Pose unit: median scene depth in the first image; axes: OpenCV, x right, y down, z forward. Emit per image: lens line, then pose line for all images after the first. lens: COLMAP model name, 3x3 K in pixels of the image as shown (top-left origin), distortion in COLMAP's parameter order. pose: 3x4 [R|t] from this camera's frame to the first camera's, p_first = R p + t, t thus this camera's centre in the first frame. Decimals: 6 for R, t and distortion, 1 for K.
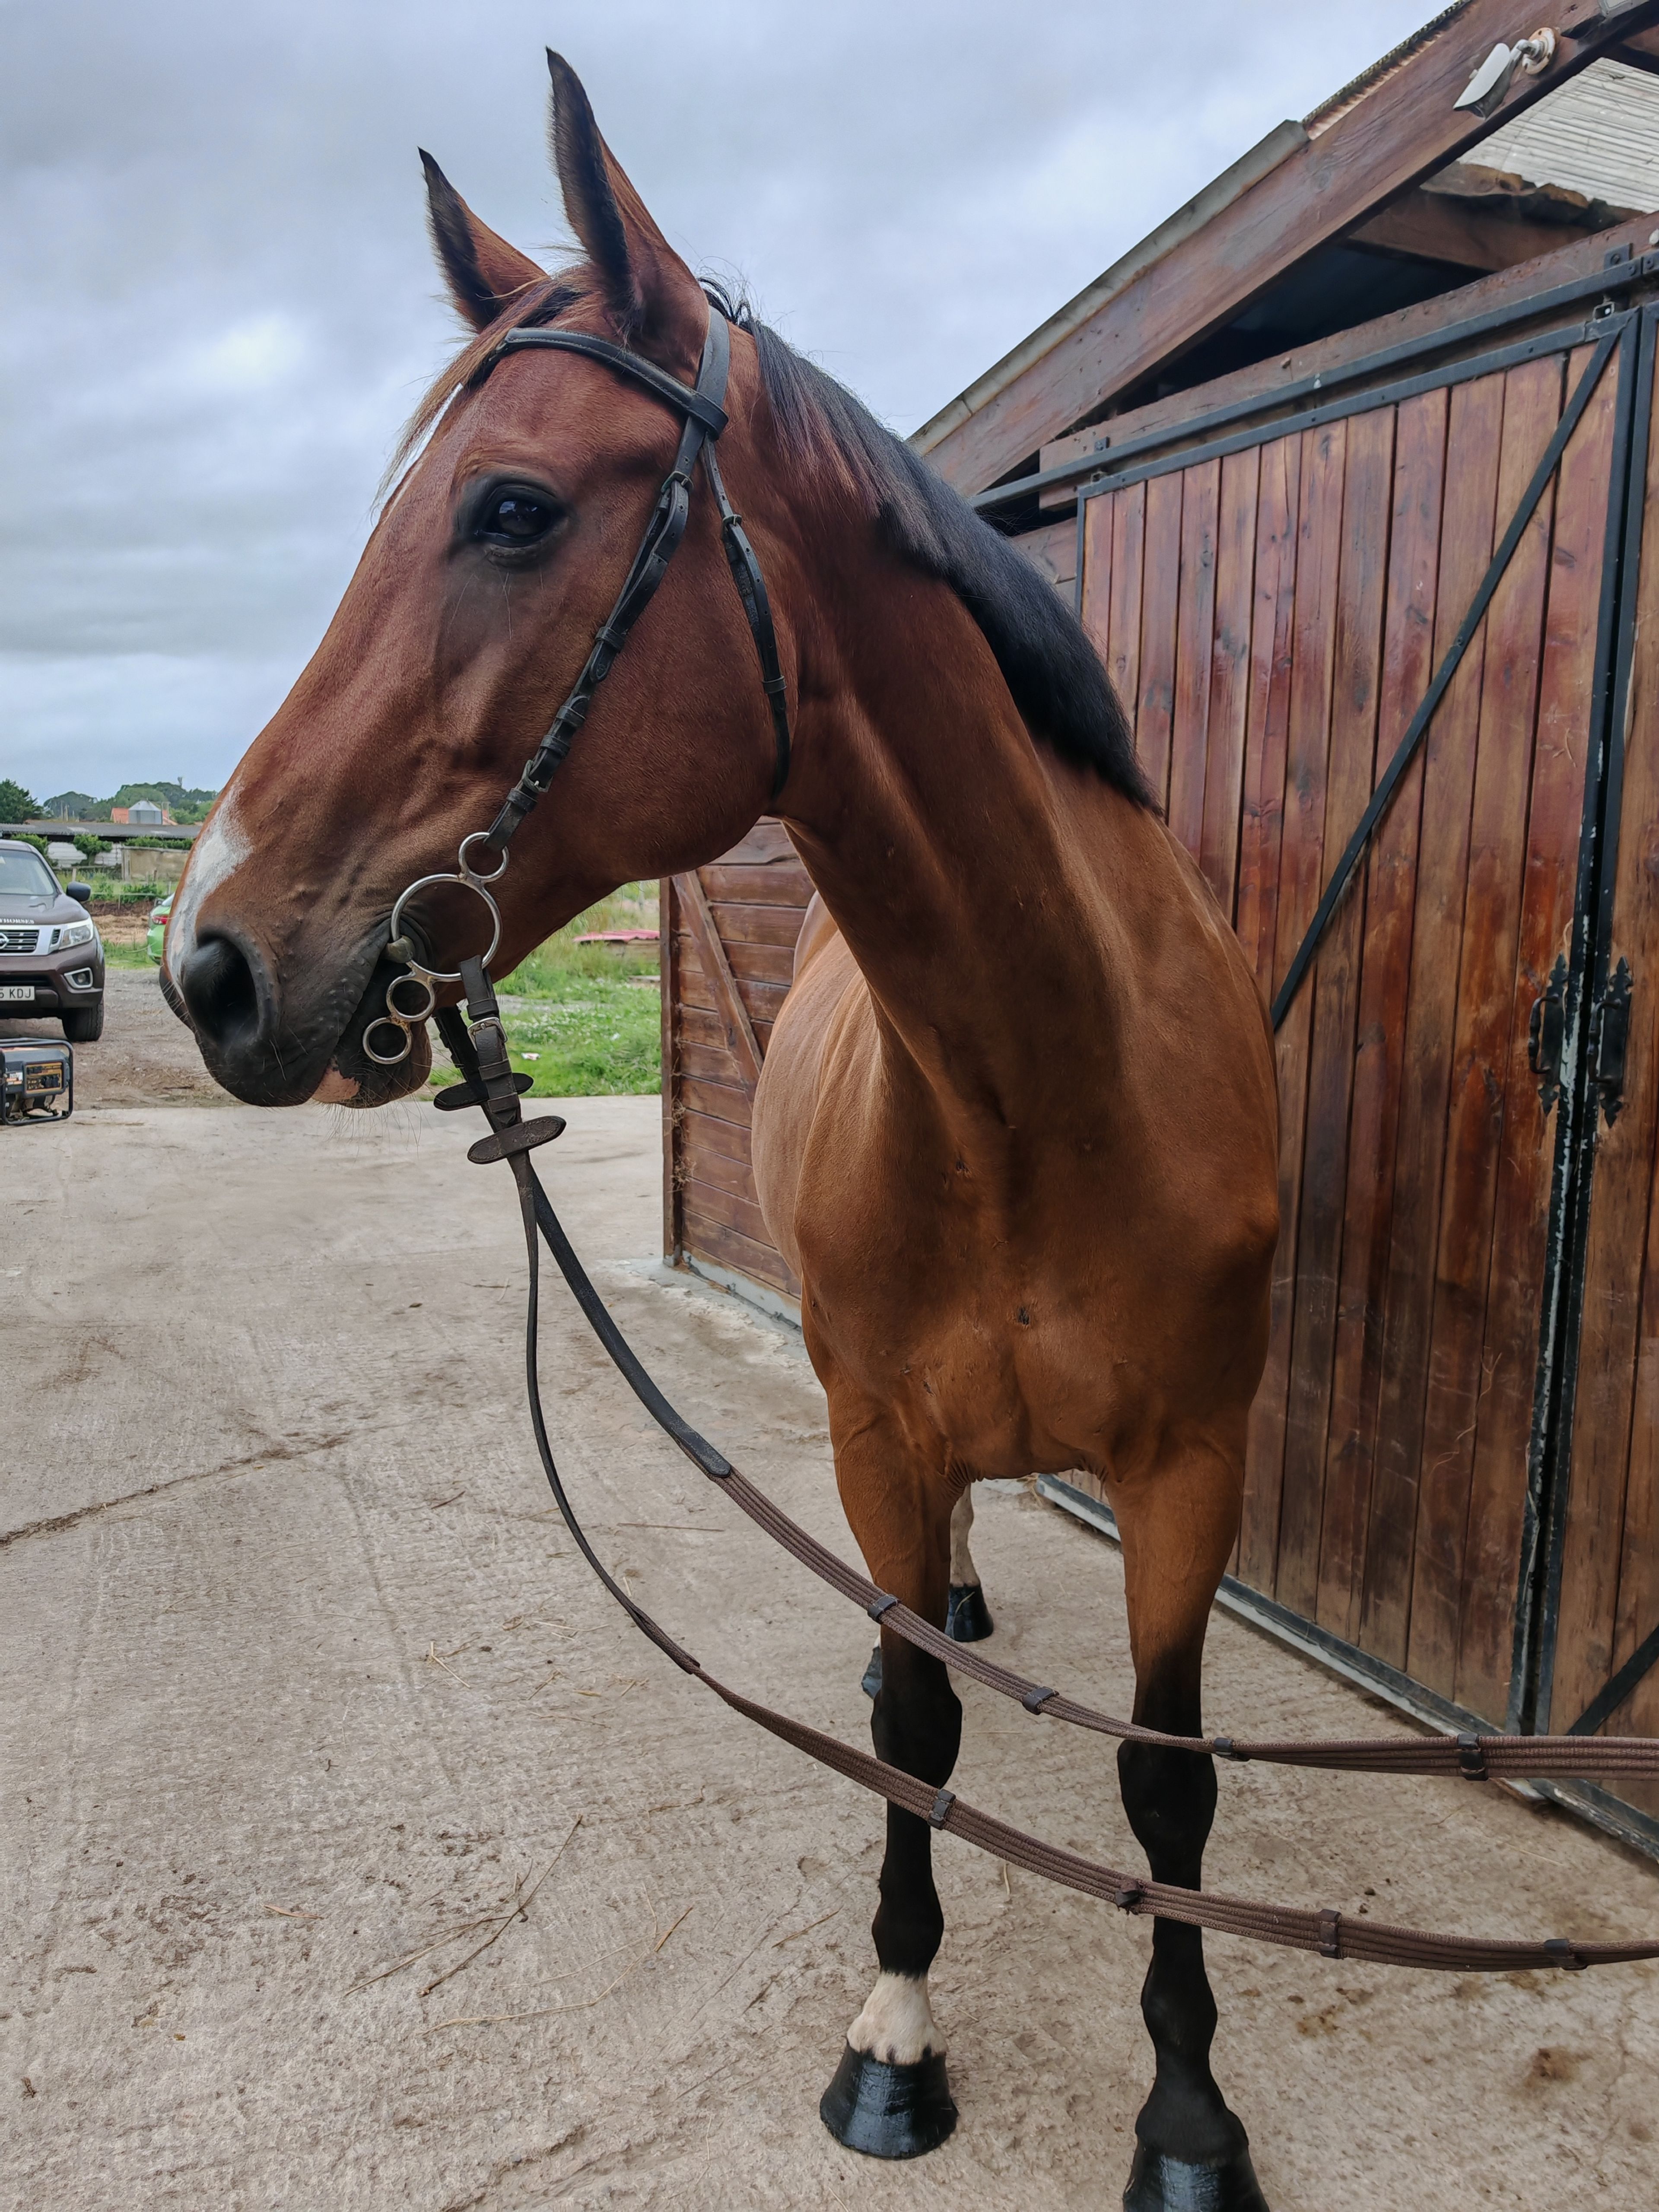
lens RADIAL K [[1817.8, 0, 842.3], [0, 1817.8, 1133.9], [0, 0, 1]] dist [0.012290, -0.023028]
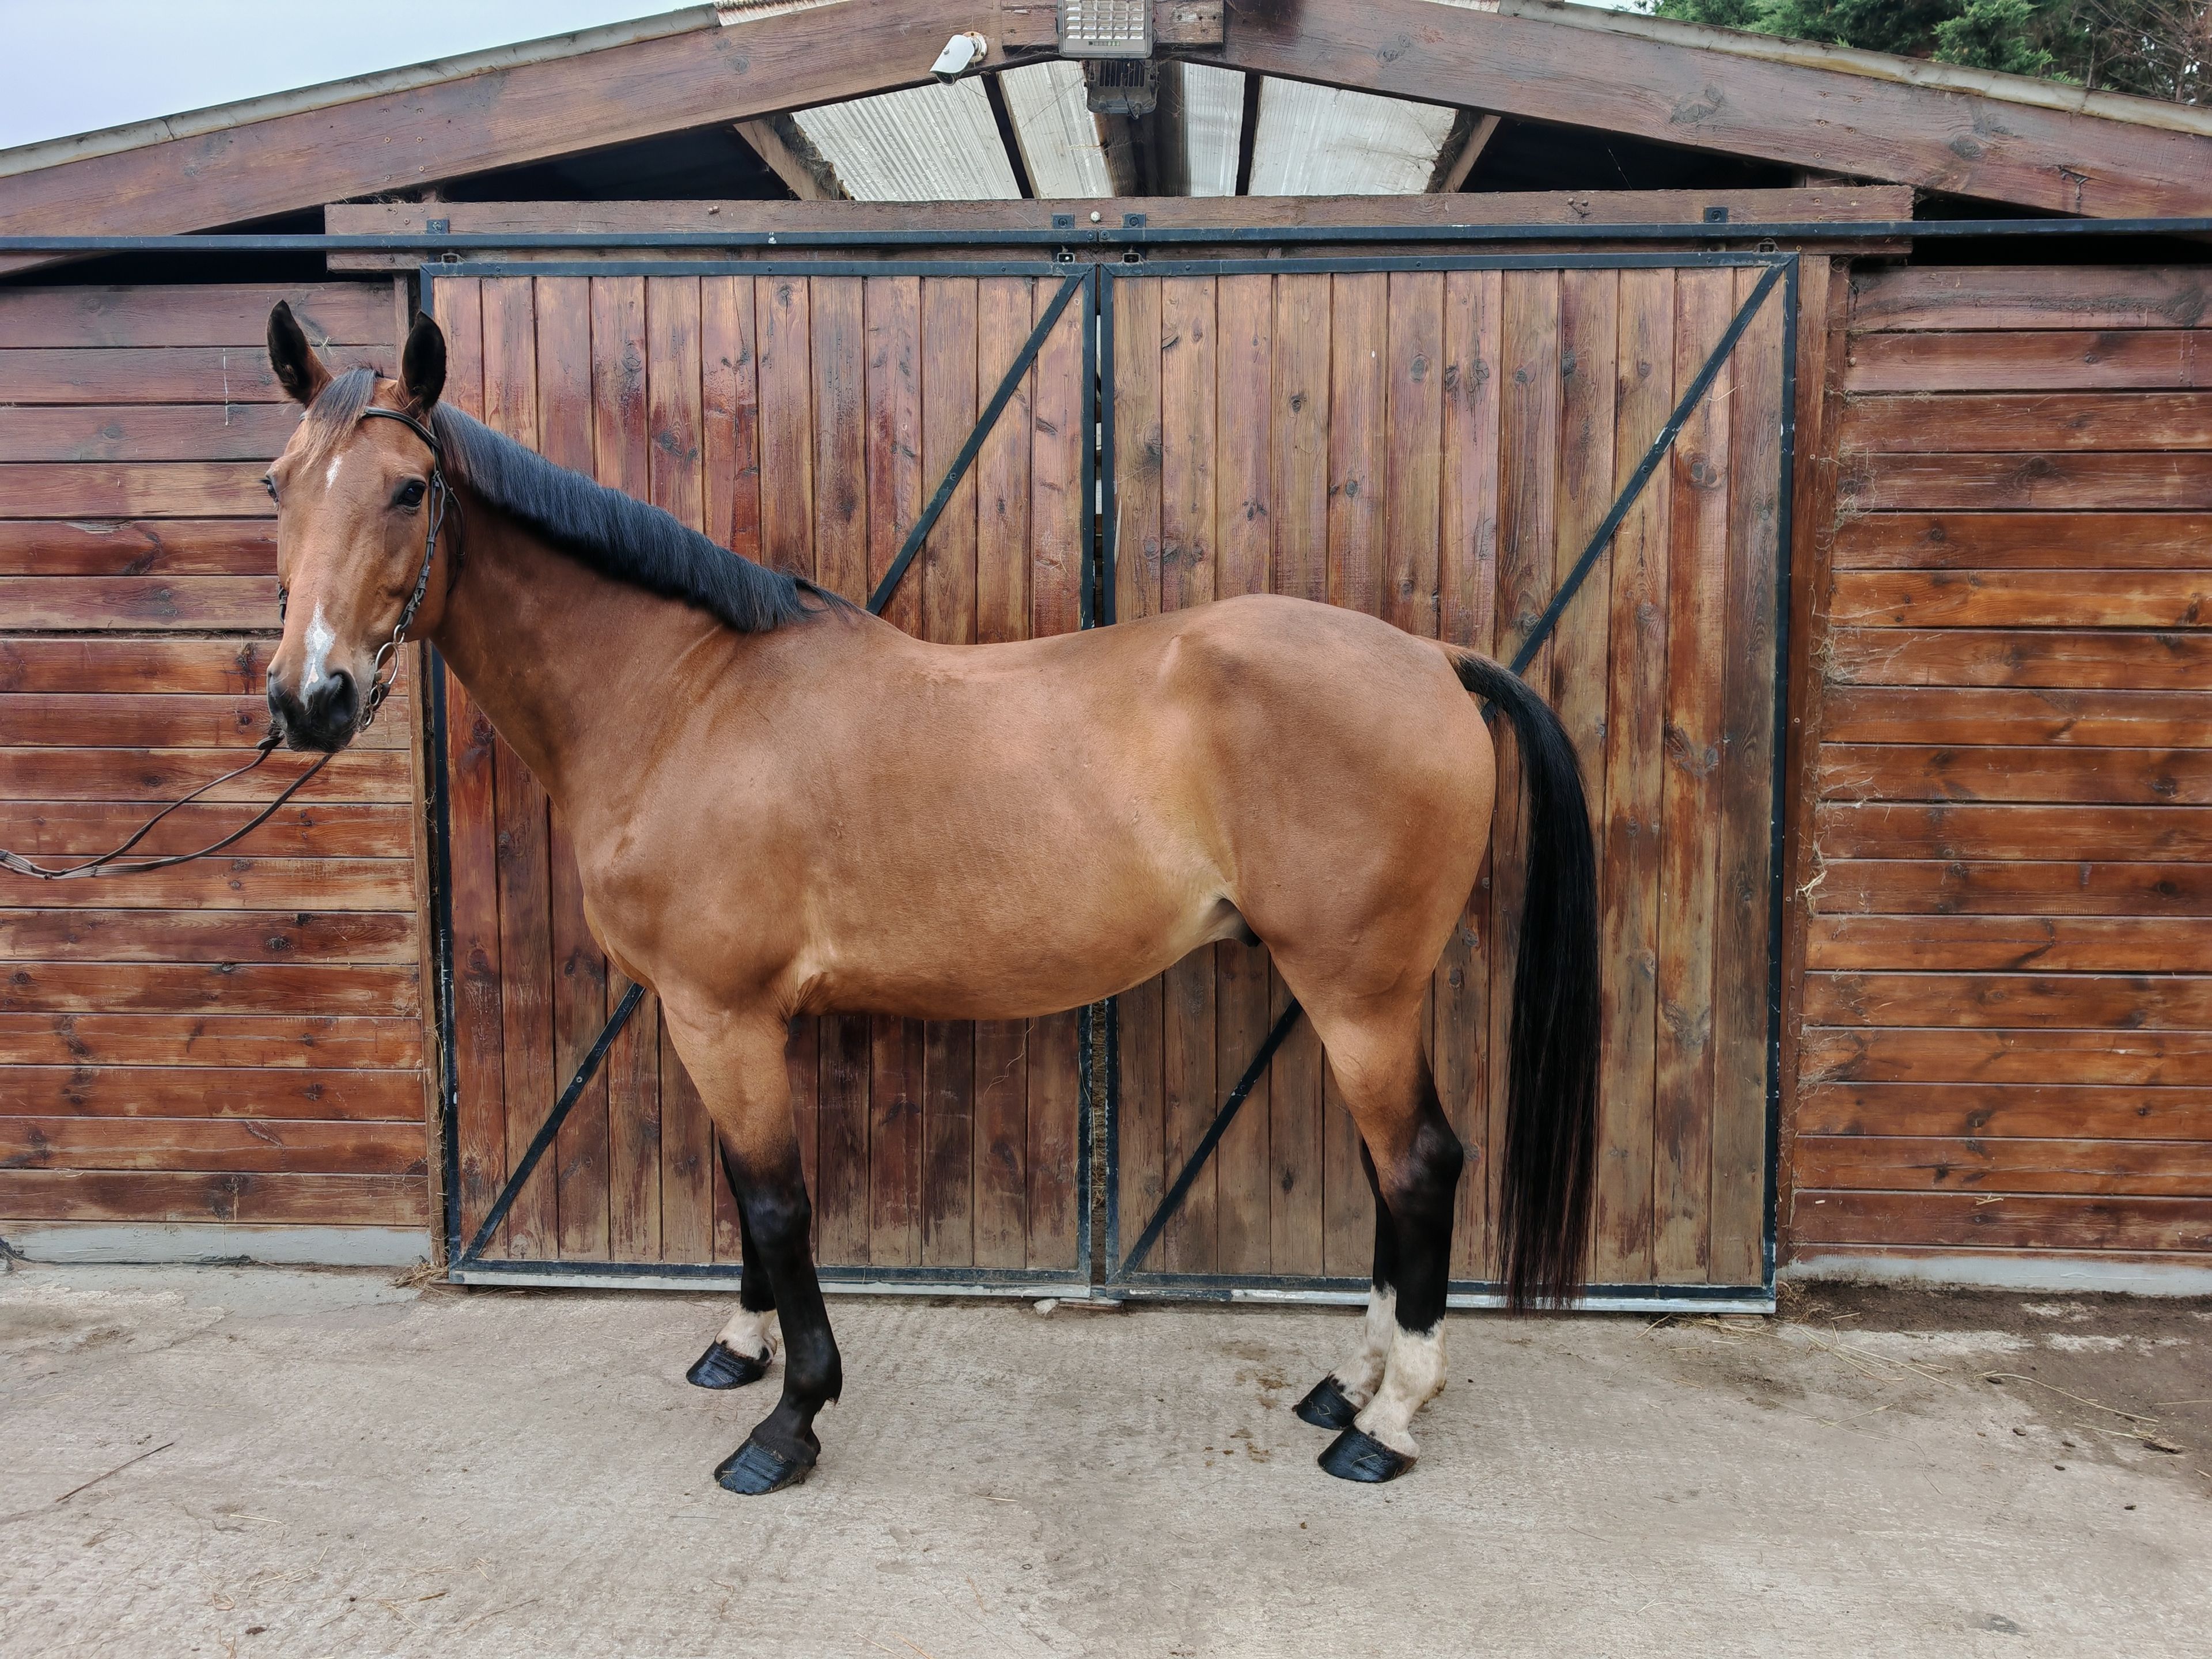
lens RADIAL K [[1817.8, 0, 1105.0], [0, 1817.8, 827.4], [0, 0, 1]] dist [0.012290, -0.023028]
pose [[0.478550, -0.112279, 0.870852, -0.763735], [0.128181, 0.990099, 0.057216, -0.075805], [-0.868654, 0.084246, 0.488204, 0.276115]]
